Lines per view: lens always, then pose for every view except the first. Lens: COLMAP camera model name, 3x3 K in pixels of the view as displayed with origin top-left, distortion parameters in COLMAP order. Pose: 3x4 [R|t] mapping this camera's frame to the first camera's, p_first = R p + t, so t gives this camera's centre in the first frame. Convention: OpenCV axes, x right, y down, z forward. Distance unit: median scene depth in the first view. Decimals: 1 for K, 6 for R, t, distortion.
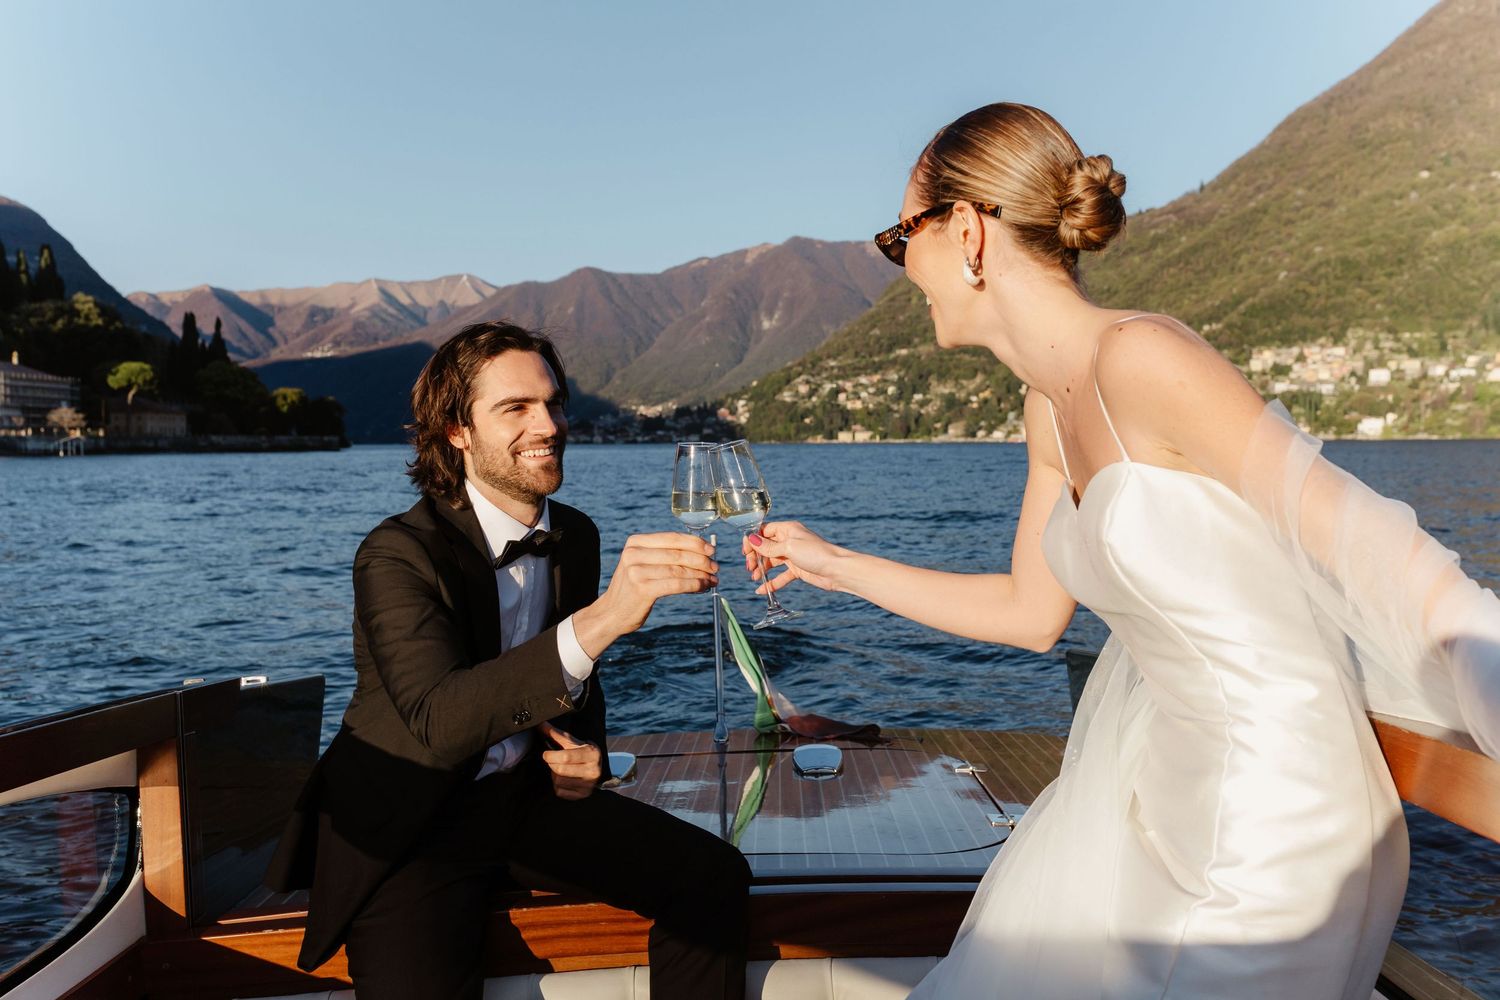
lens RADIAL K [[1434.9, 0, 781.2], [0, 1434.9, 483.1], [0, 0, 1]] dist [0.007145, 0.005827]
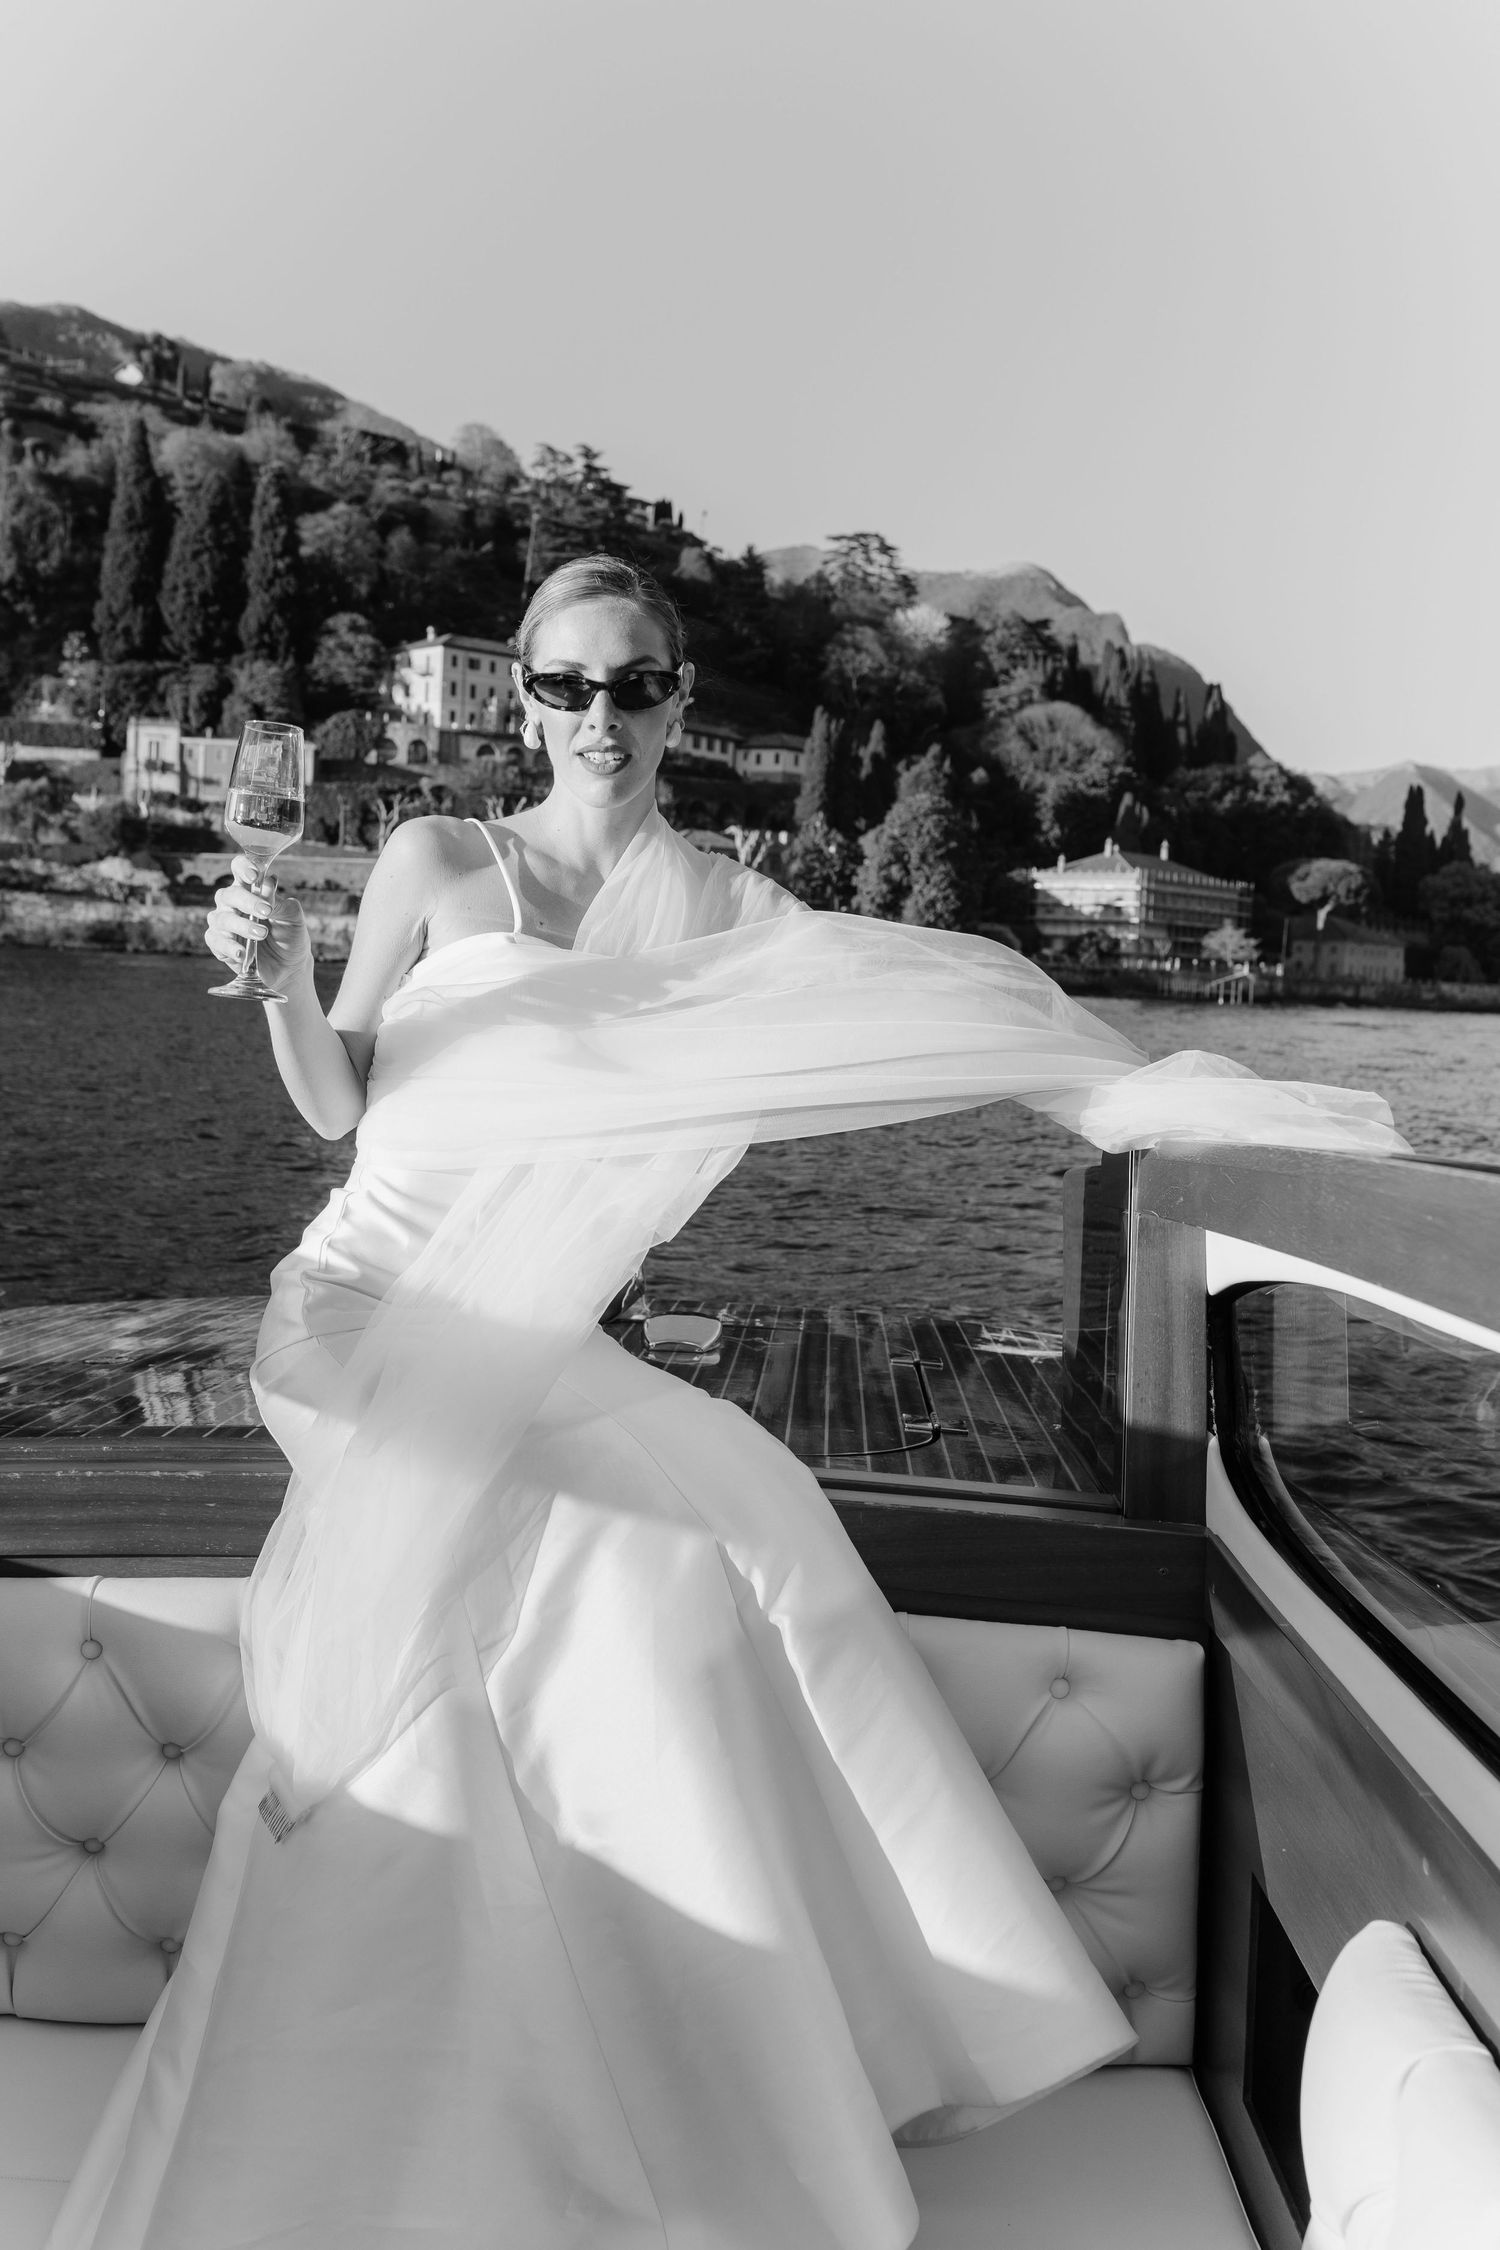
lens RADIAL K [[2158.1, 0, 739.9], [0, 2158.1, 1088.8], [0, 0, 1]] dist [0.010912, -0.015577]
pose [[0.781479, 0.077615, -0.619085, -0.069650], [-0.069400, 0.996889, 0.037376, -0.002541], [0.620060, 0.013756, 0.784434, 0.116360]]
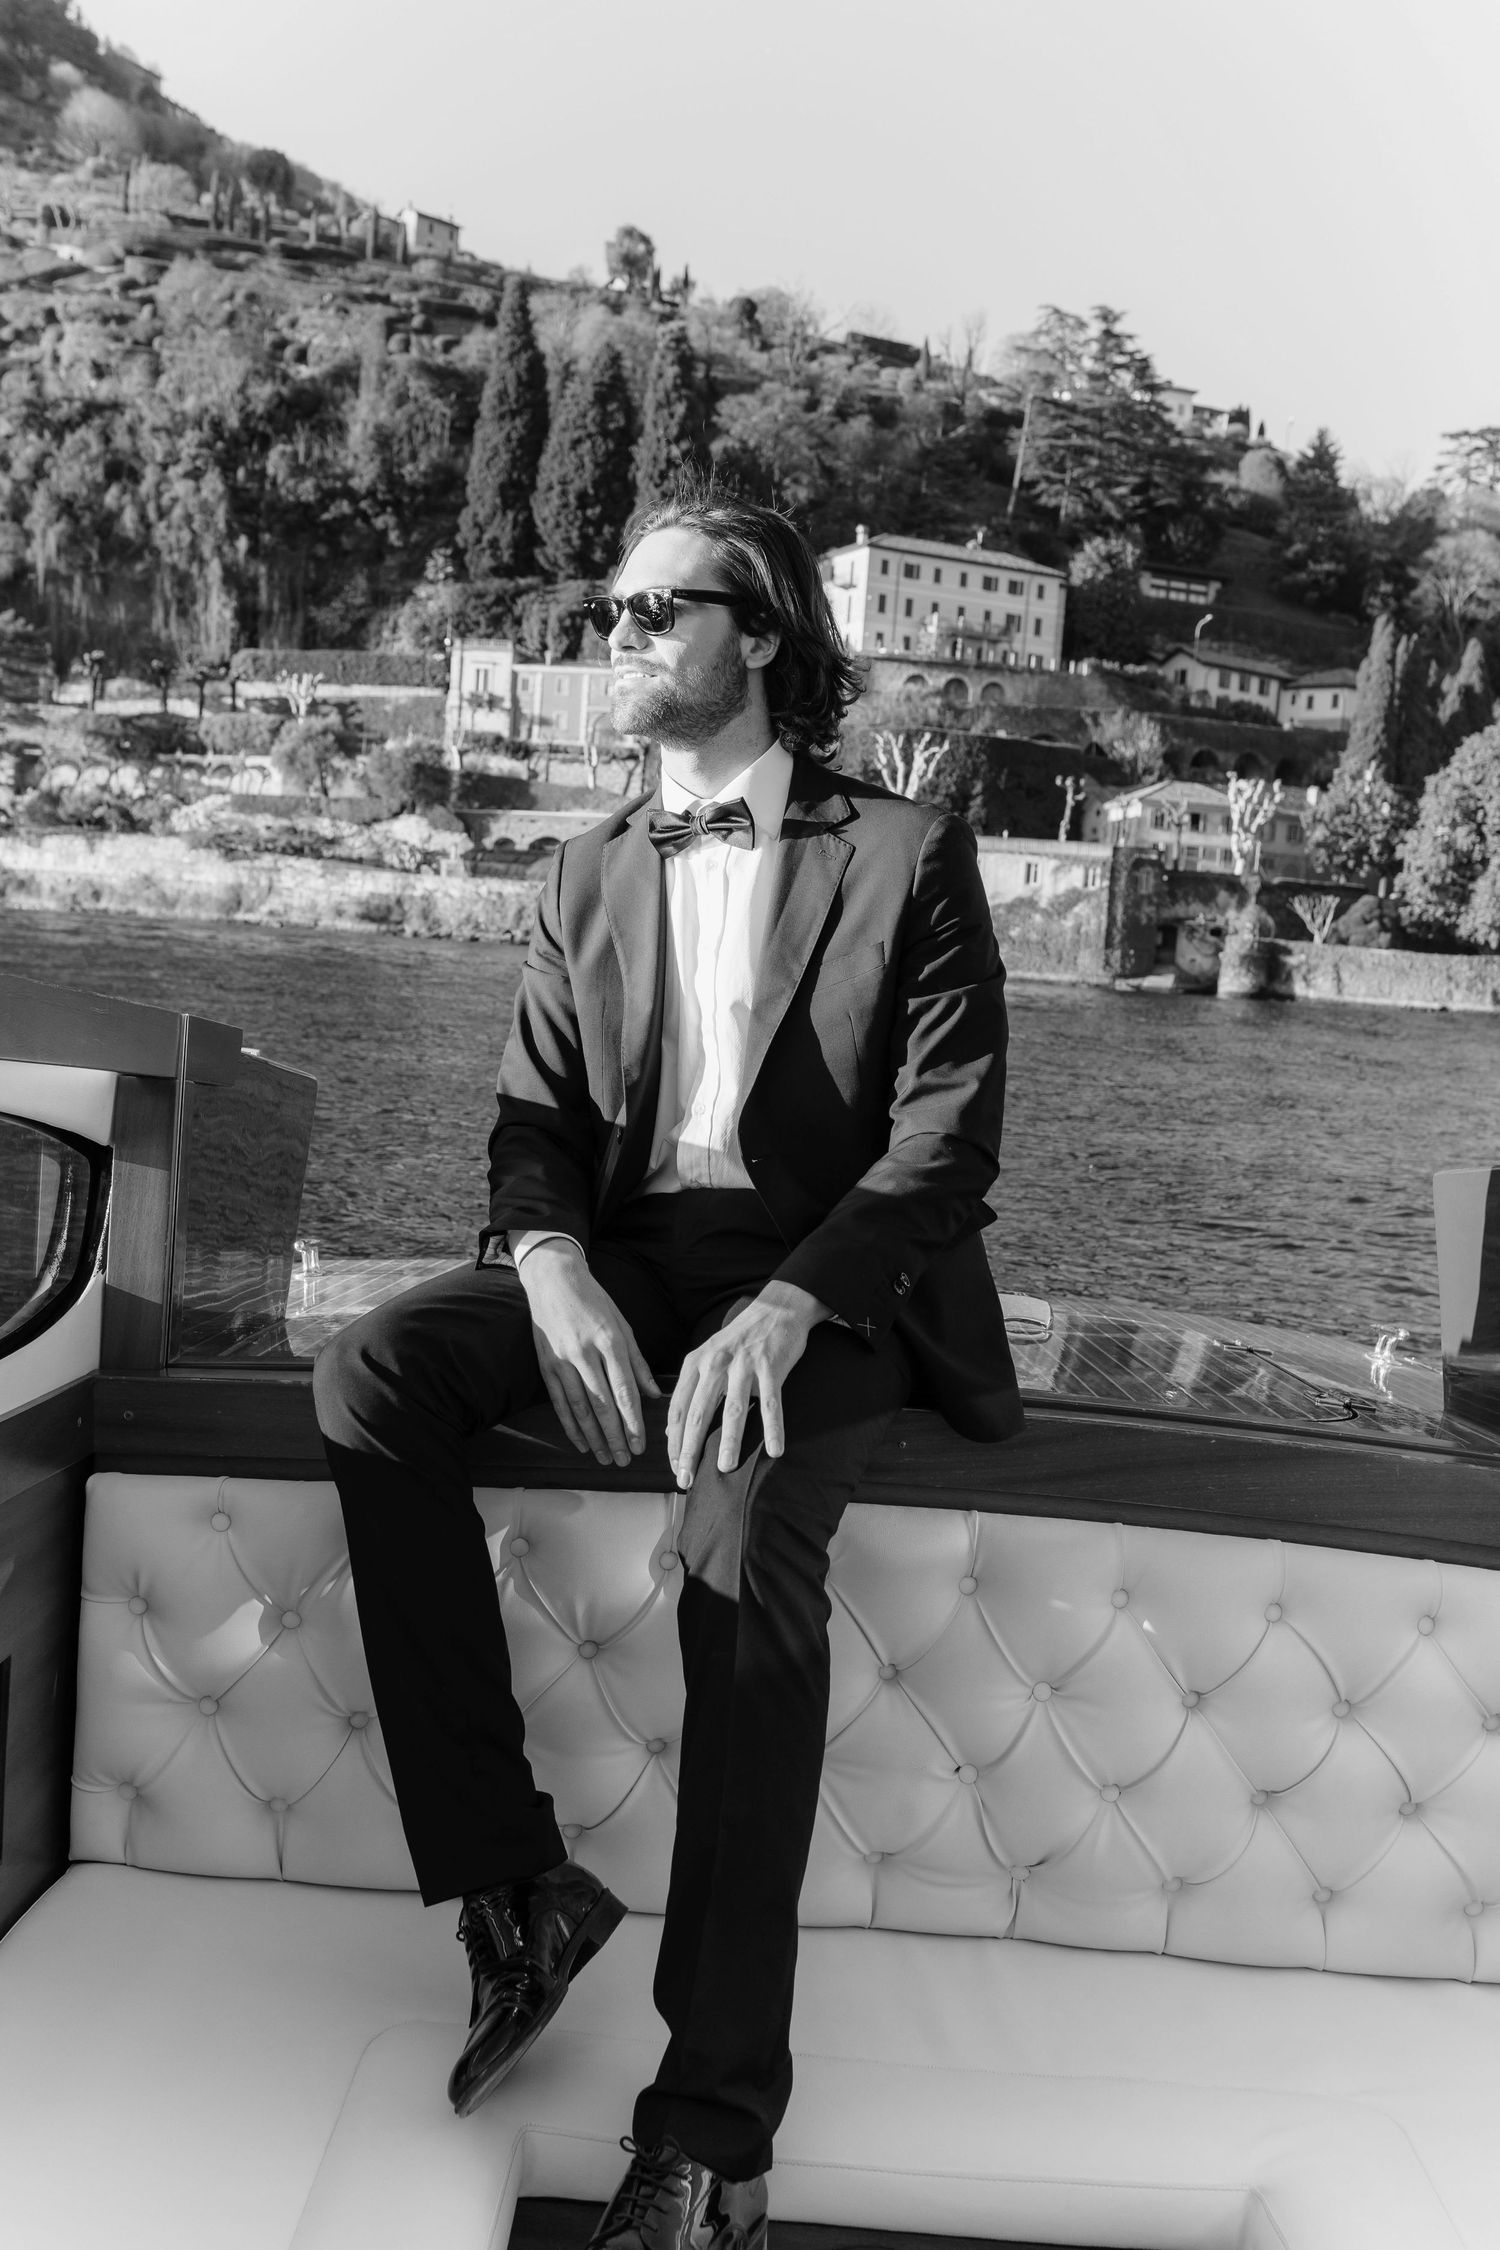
lens RADIAL K [[2152.4, 0, 745.4], [0, 2152.4, 1117.9], [0, 0, 1]] dist [0.007145, 0.005827]
pose [[0.566869, 0.110992, -0.816297, -0.237573], [-0.096783, 0.992993, 0.067807, -0.008684], [0.818103, 0.040566, 0.573639, 0.431857]]
